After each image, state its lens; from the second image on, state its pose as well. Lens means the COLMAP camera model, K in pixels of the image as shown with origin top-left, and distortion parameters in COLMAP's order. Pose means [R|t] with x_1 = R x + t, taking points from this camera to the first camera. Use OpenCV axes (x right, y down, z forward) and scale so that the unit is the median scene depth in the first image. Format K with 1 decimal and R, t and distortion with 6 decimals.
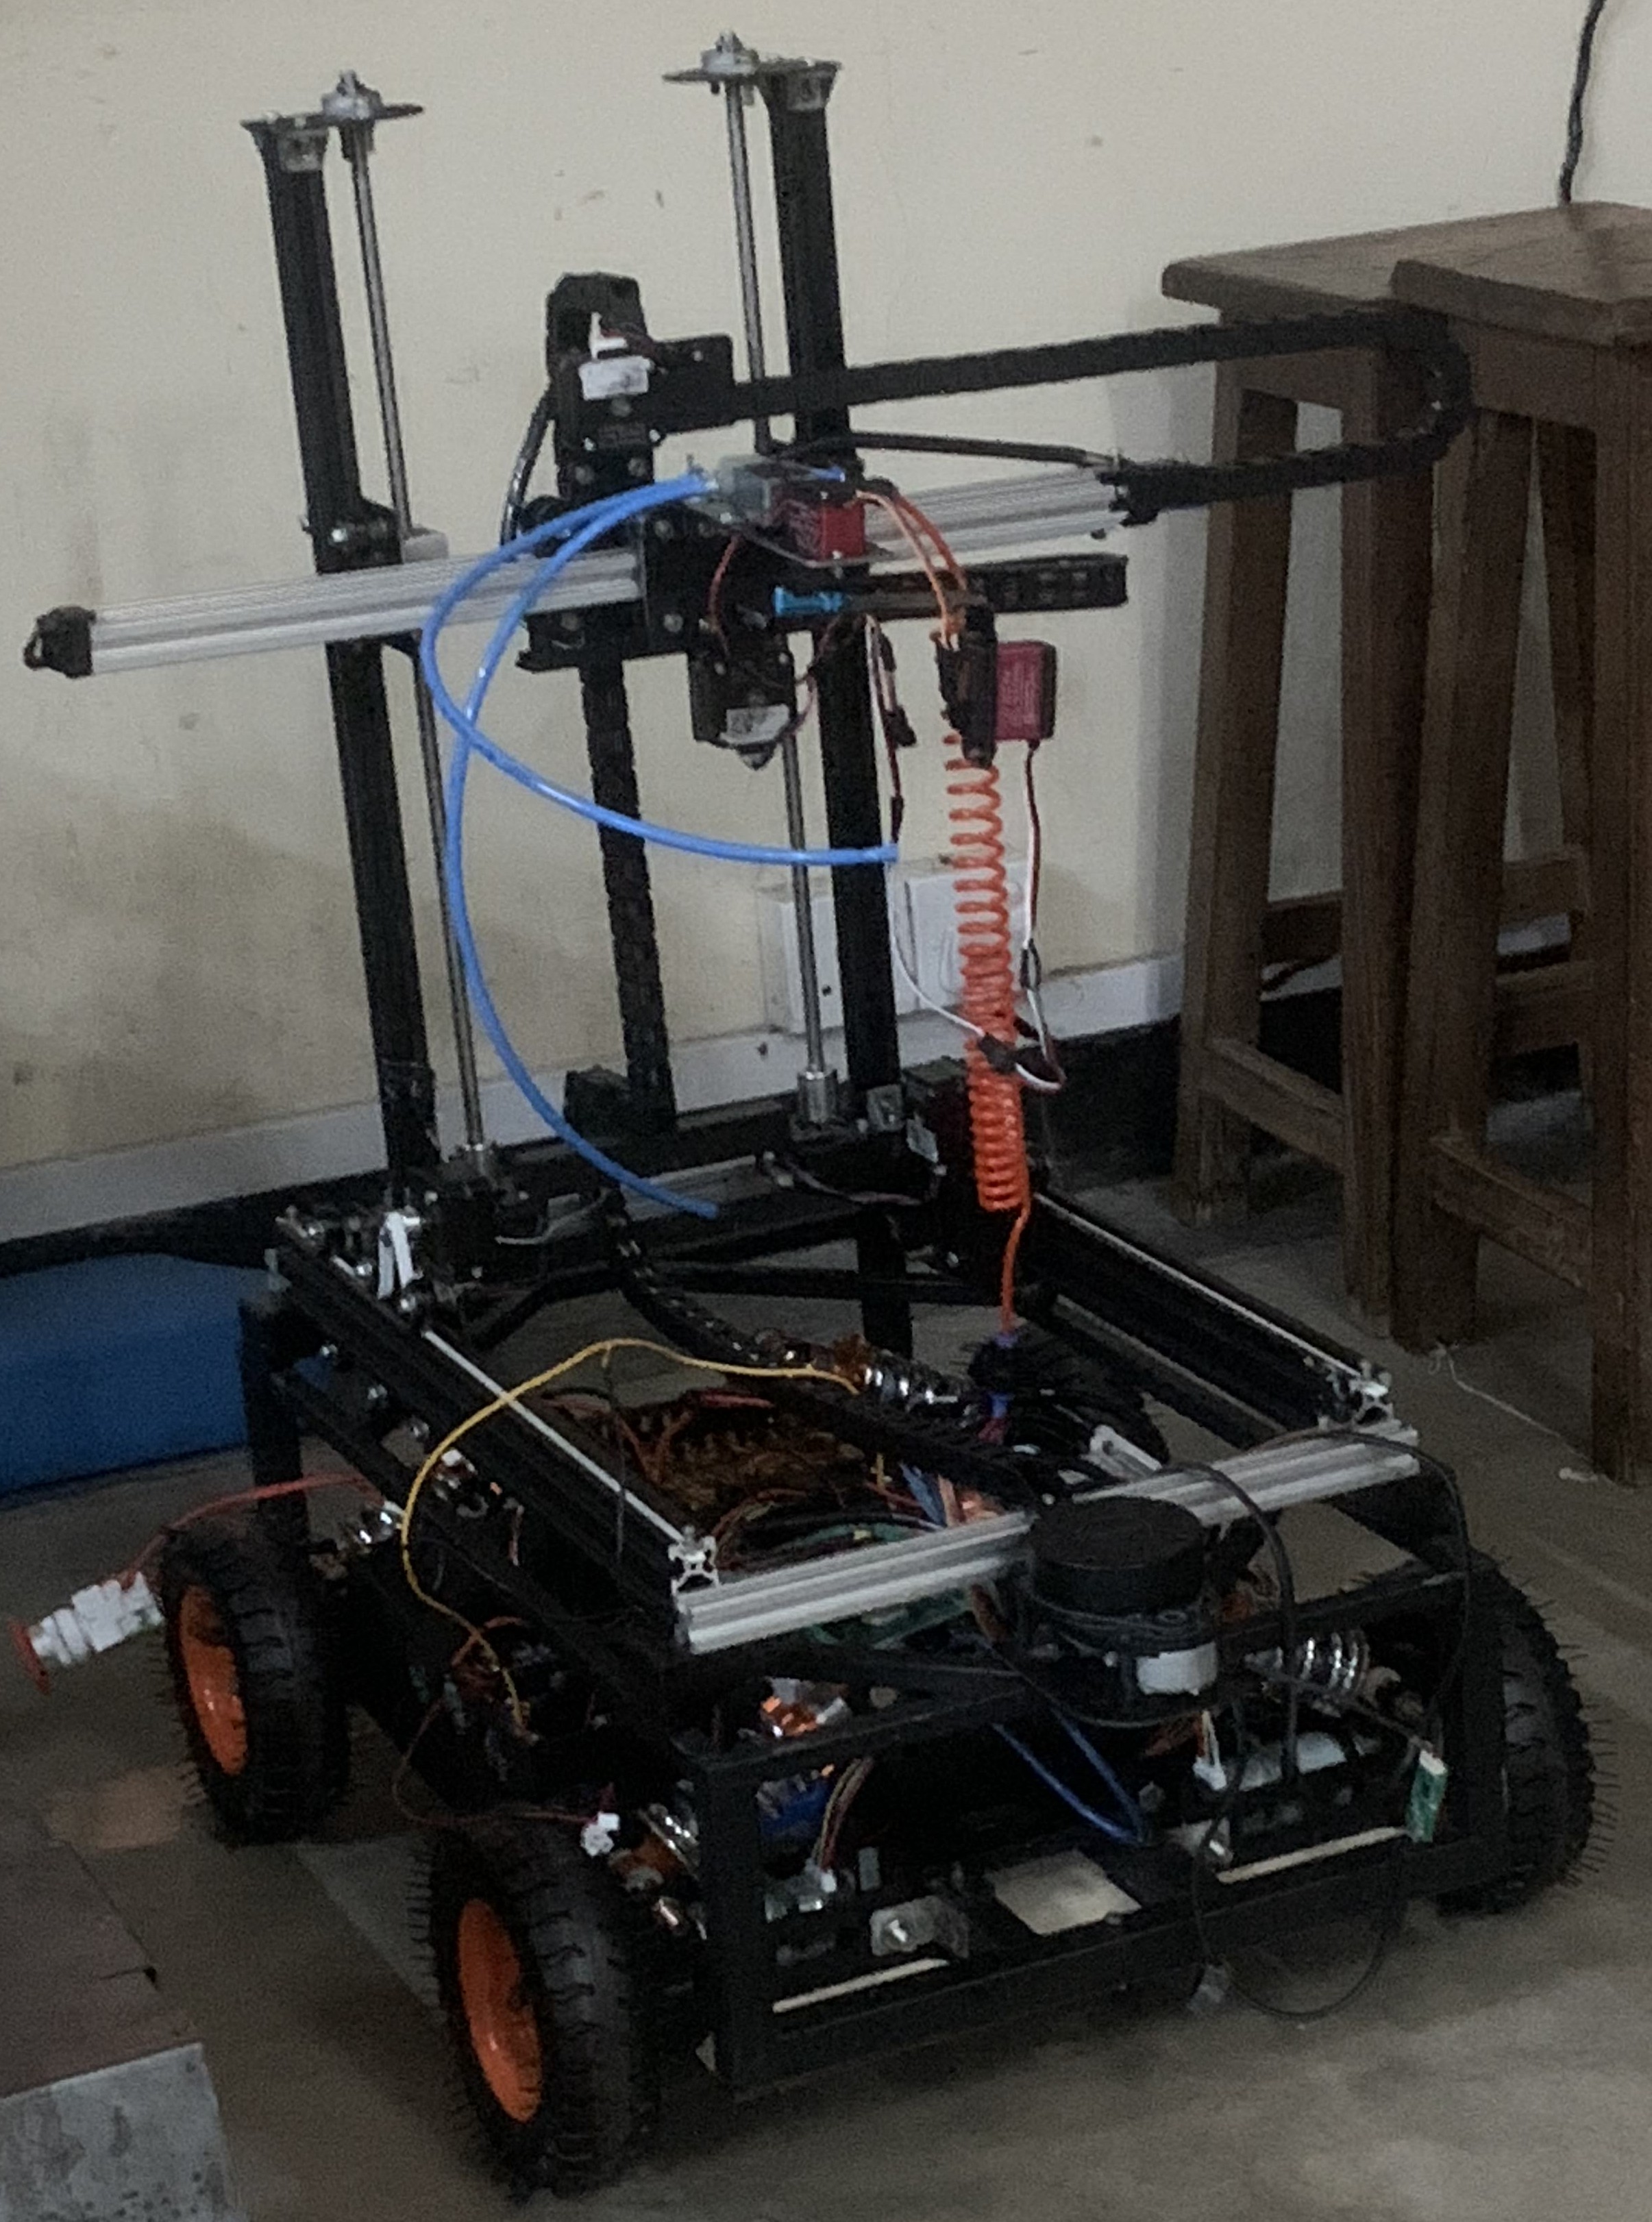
lens RADIAL K [[3758.0, 0, 826.9], [0, 3758.0, 1110.0], [0, 0, 1]] dist [-0.043711, 0.000000]
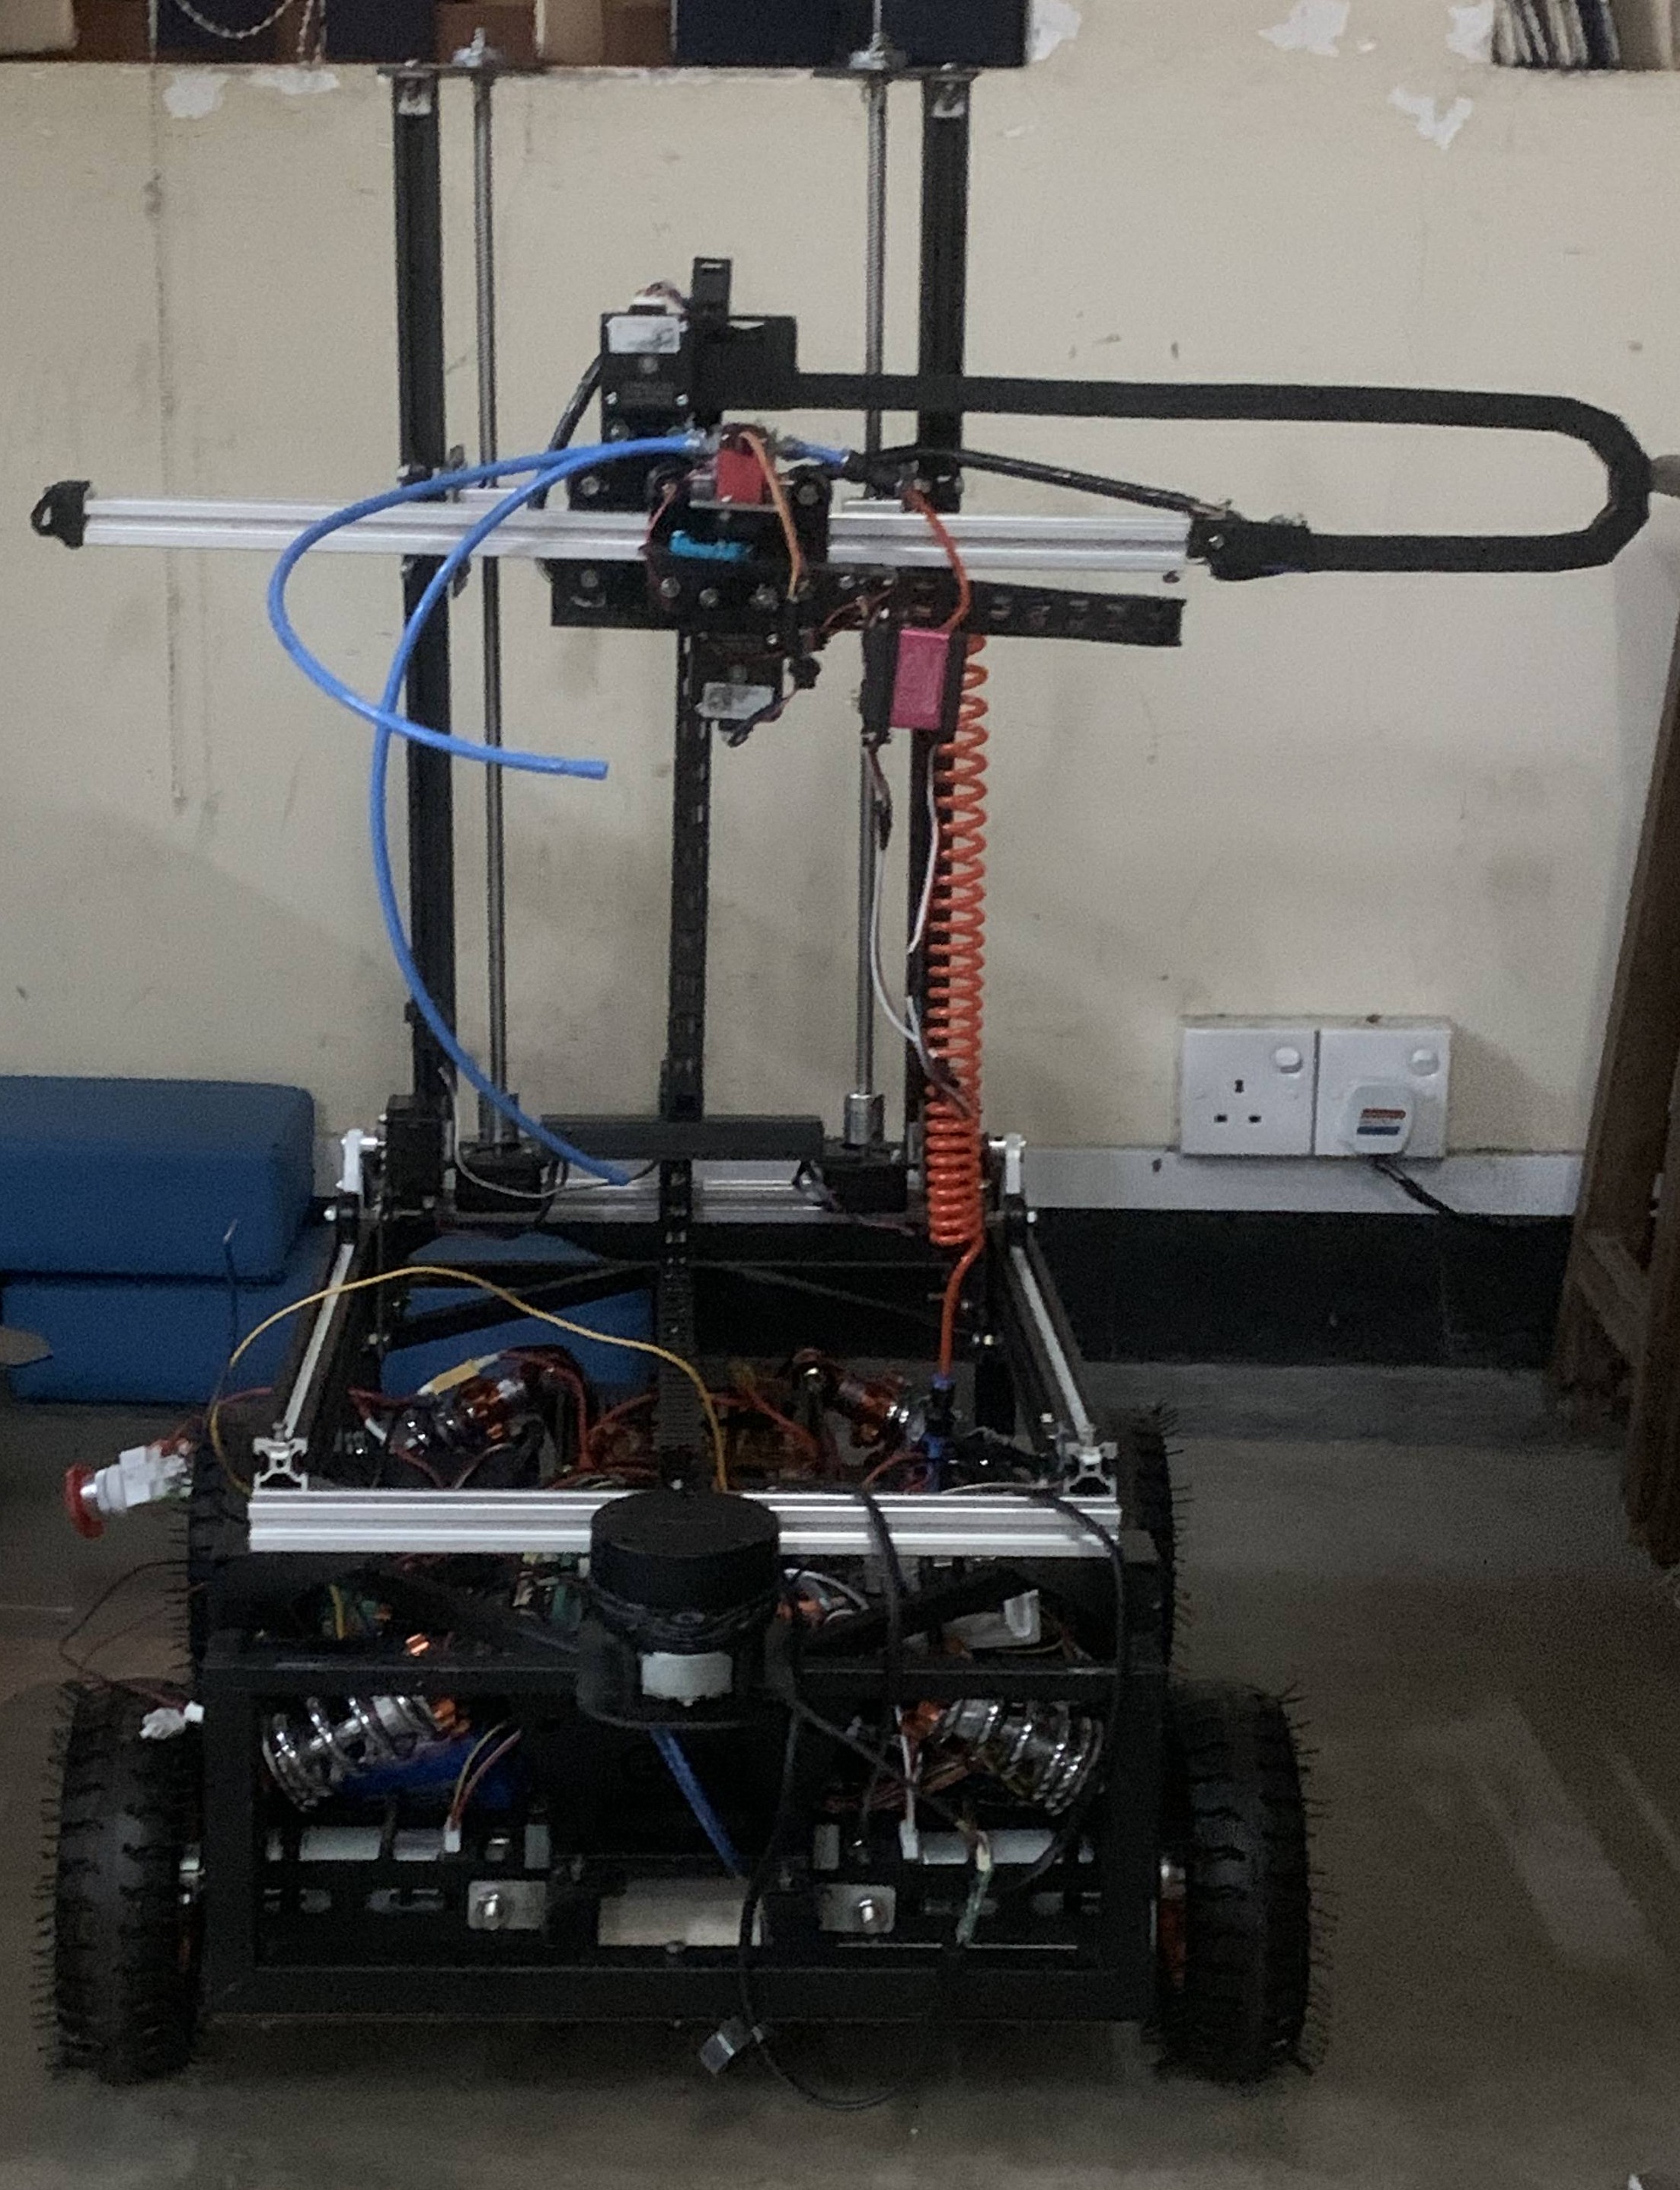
lens RADIAL K [[3067.6, 0, 794.0], [0, 3067.6, 1195.6], [0, 0, 1]] dist [0.026209, 0.000000]
pose [[0.928248, 0.179249, -0.325922, 0.289015], [-0.191393, 0.981499, -0.005302, 0.027873], [0.318942, 0.067301, 0.945382, 0.248997]]
